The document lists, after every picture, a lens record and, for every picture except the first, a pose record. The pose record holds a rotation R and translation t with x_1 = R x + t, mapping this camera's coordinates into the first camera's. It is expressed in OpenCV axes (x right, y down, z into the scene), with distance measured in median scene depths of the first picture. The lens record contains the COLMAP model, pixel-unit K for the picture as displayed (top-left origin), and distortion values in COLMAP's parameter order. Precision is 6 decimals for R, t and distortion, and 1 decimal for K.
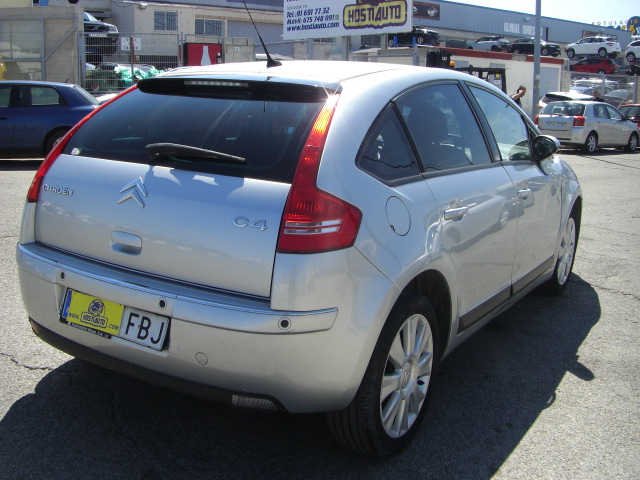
lens RADIAL K [[728.2, 0, 318.8], [0, 728.2, 200.5], [0, 0, 1]] dist [-0.208385, 0.172759]
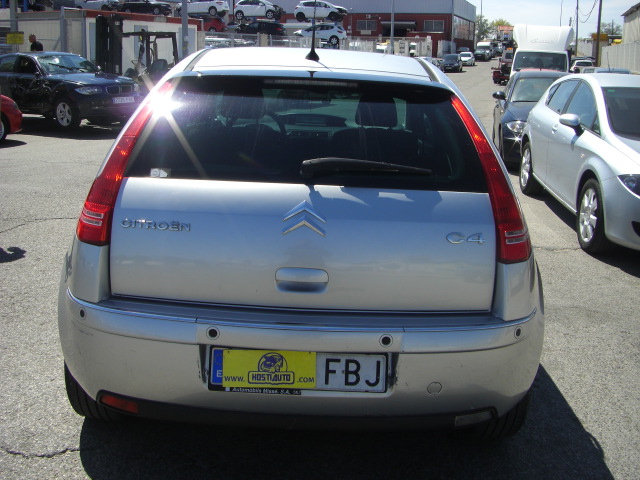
lens RADIAL K [[728.2, 0, 318.8], [0, 728.2, 200.5], [0, 0, 1]] dist [-0.208385, 0.172759]
pose [[0.848722, -0.107111, 0.517878, -0.695110], [0.077004, 0.993867, 0.079360, -0.101260], [-0.523202, -0.027476, 0.851766, 0.269583]]
